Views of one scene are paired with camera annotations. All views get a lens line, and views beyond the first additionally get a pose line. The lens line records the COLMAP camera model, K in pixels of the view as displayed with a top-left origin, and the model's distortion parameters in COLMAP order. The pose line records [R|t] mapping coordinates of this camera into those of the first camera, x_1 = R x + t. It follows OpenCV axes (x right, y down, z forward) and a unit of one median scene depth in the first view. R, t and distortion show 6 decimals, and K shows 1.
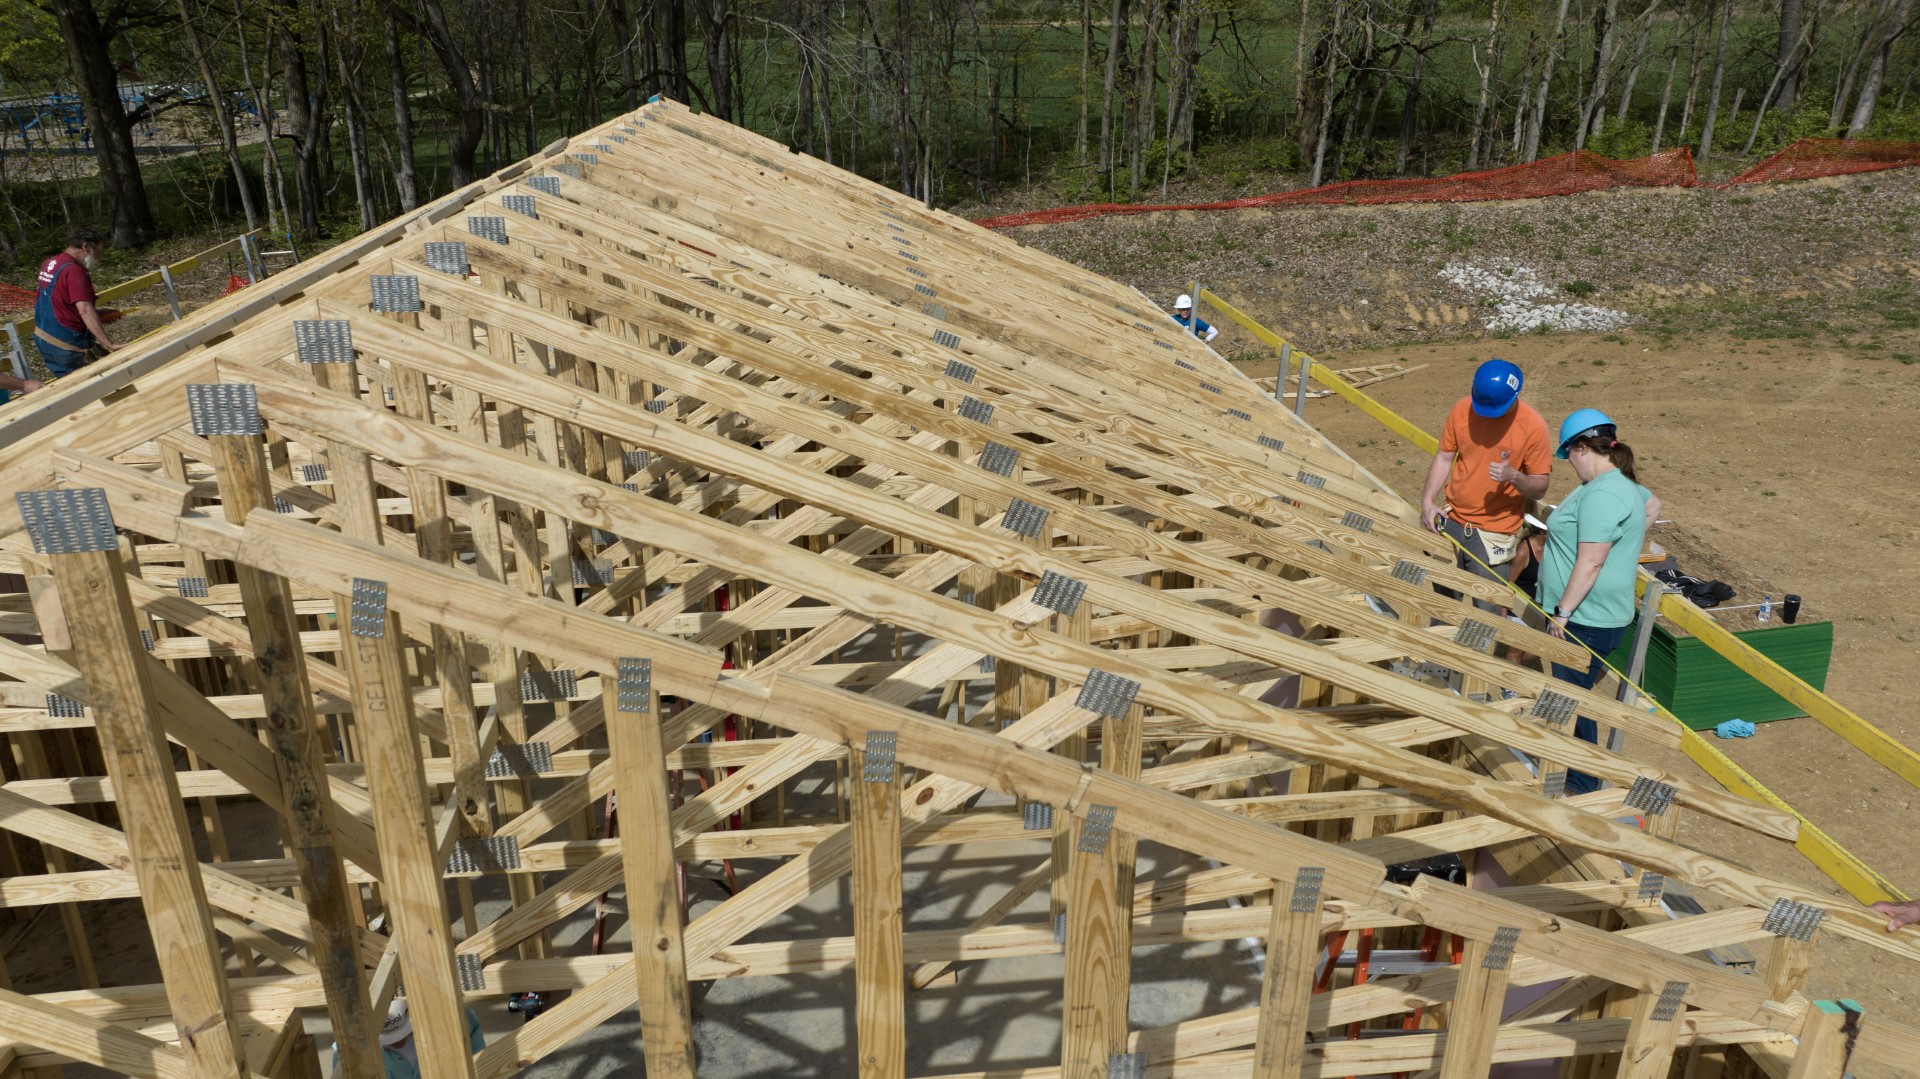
lens RADIAL K [[1346.2, 0, 956.0], [0, 1346.2, 544.1], [0, 0, 1]] dist [-0.089273, 0.104790]
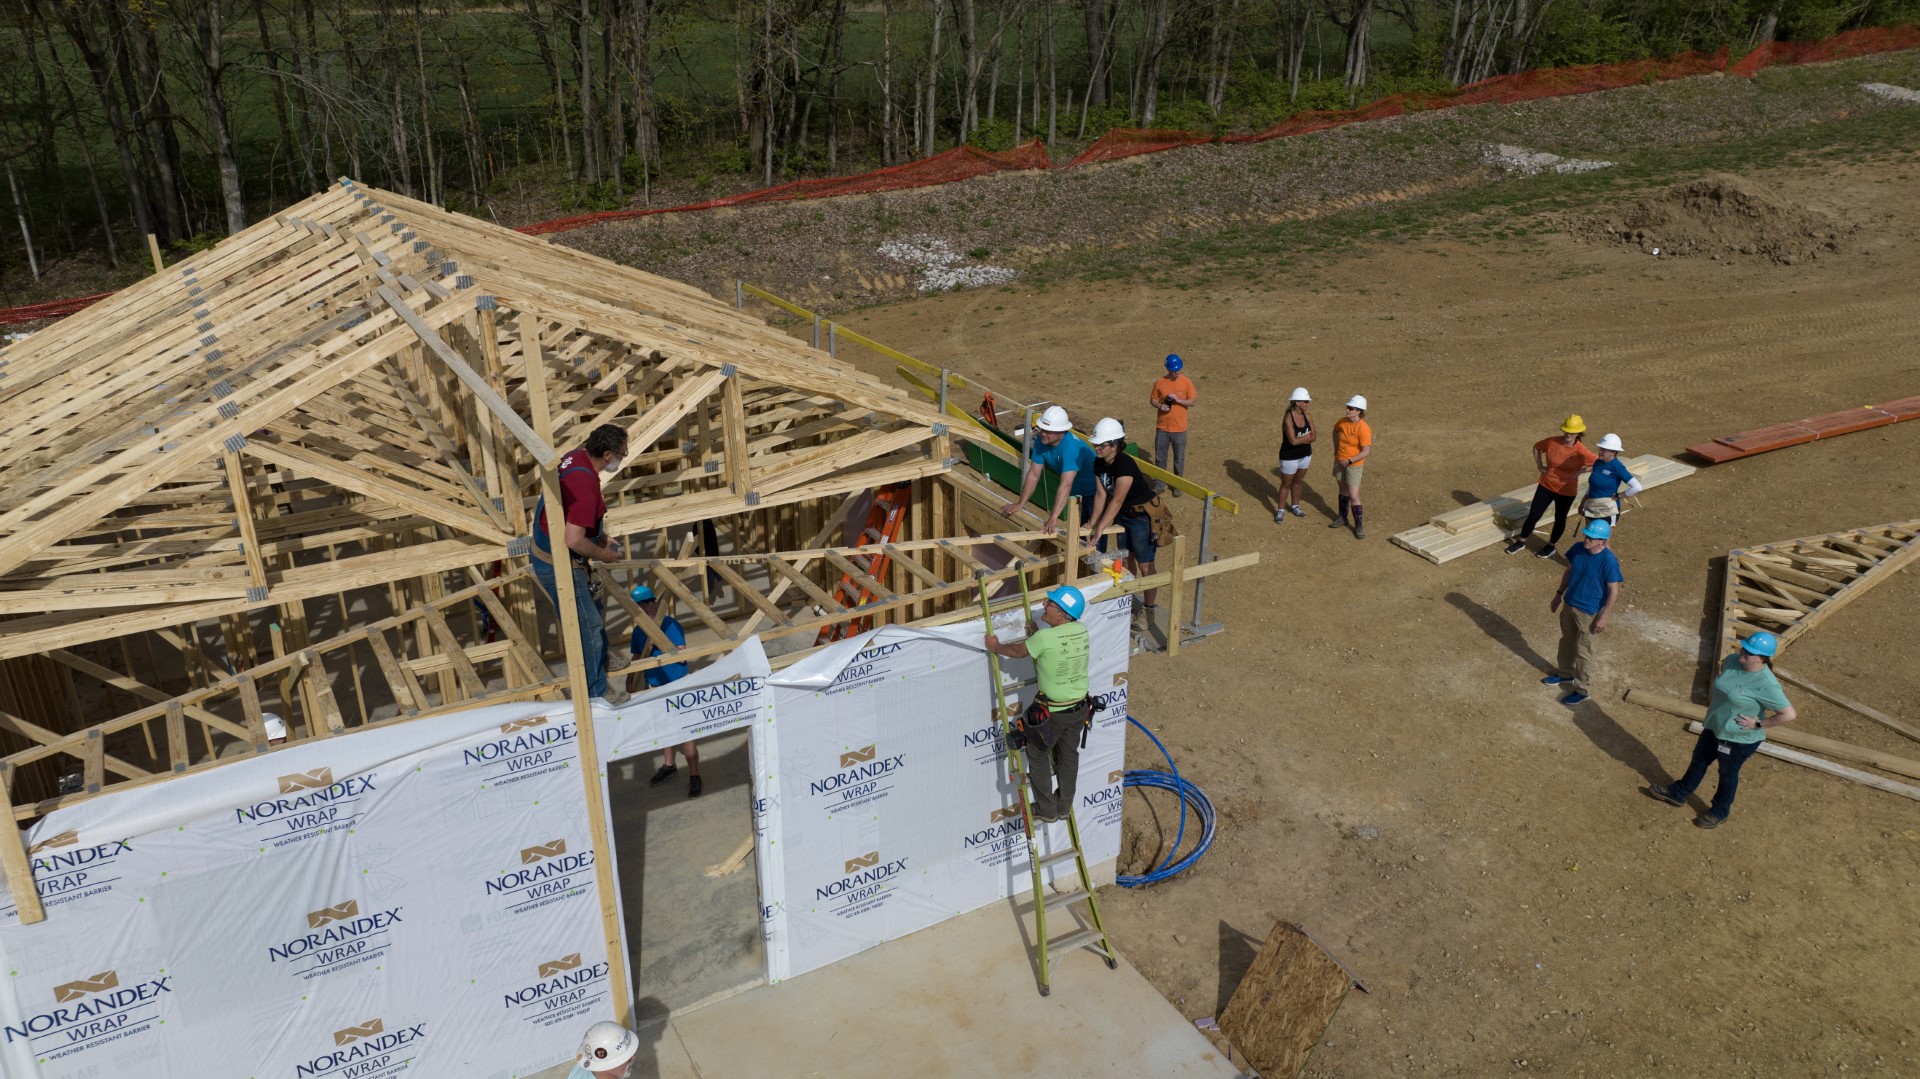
lens RADIAL K [[1320.5, 0, 956.4], [0, 1320.5, 569.8], [0, 0, 1]] dist [0.027052, -0.110253]
pose [[0.912508, -0.161814, 0.375694, -0.098562], [0.148213, 0.986815, 0.065038, 0.030501], [-0.381265, -0.003665, 0.924459, -0.215517]]
